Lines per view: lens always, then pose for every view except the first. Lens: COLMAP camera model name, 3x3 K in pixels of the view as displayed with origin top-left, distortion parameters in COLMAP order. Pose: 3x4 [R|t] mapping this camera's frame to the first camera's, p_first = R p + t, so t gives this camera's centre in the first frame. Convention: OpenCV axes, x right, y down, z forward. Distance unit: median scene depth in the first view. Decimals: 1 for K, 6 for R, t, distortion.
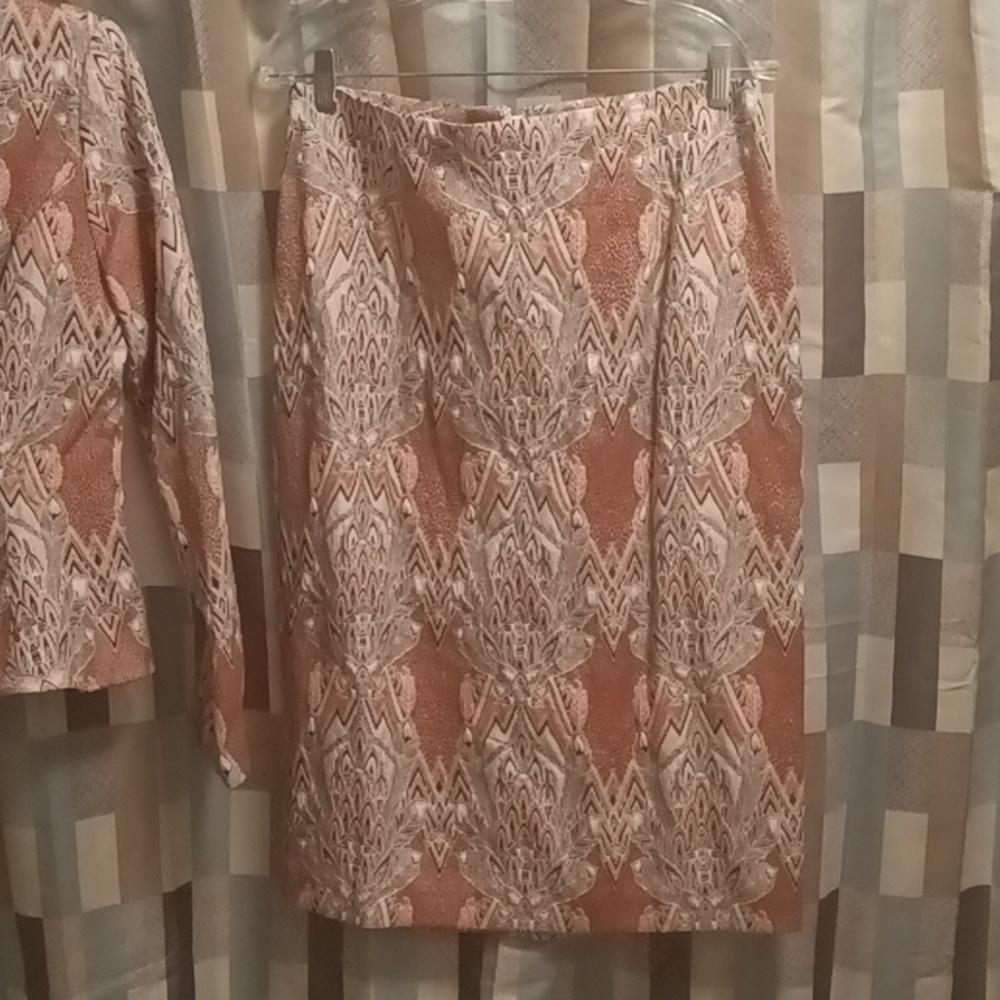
lens RADIAL K [[1798.8, 0, 495.0], [0, 1798.8, 487.5], [0, 0, 1]] dist [0.178699, 0.000000]
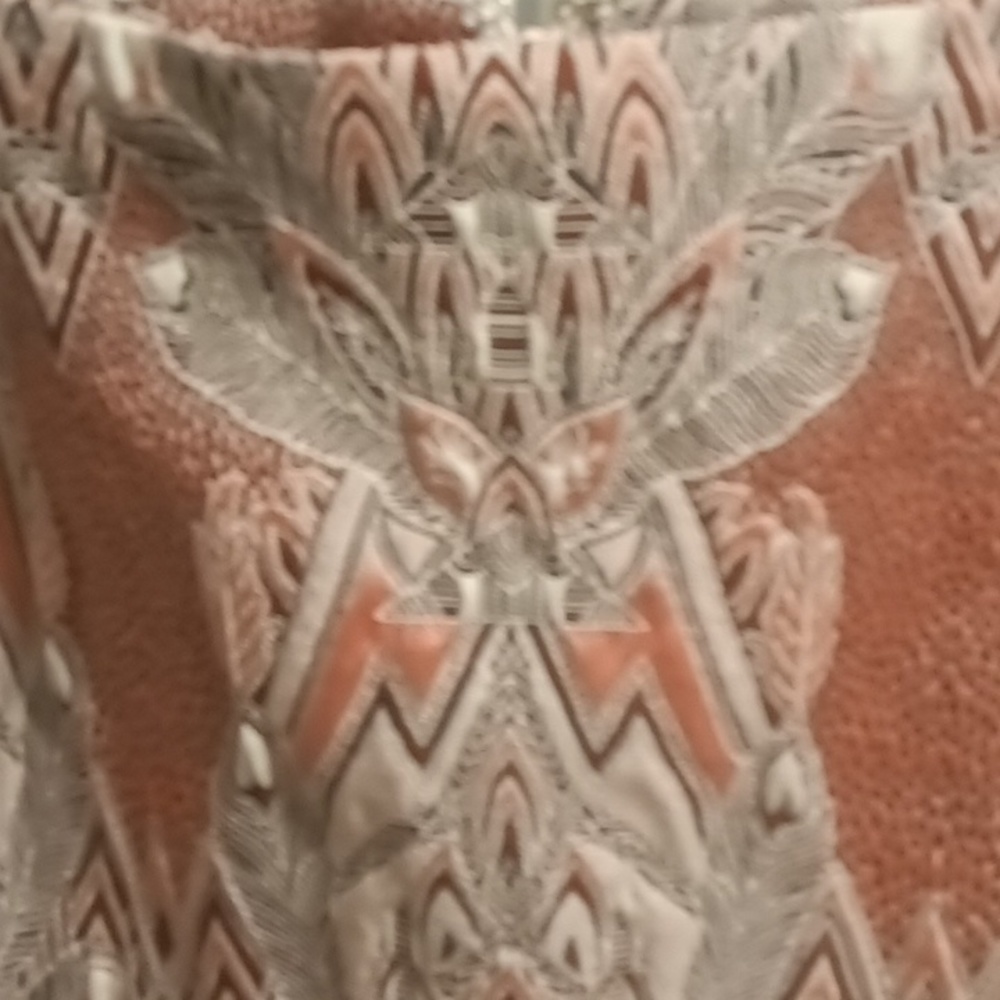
lens RADIAL K [[1798.8, 0, 510.1], [0, 1798.8, 482.7], [0, 0, 1]] dist [0.178699, 0.000000]
pose [[0.998563, 0.046569, 0.026538, 0.005235], [-0.046933, 0.998810, 0.013271, -0.152149], [-0.025888, -0.014497, 0.999560, 0.773246]]
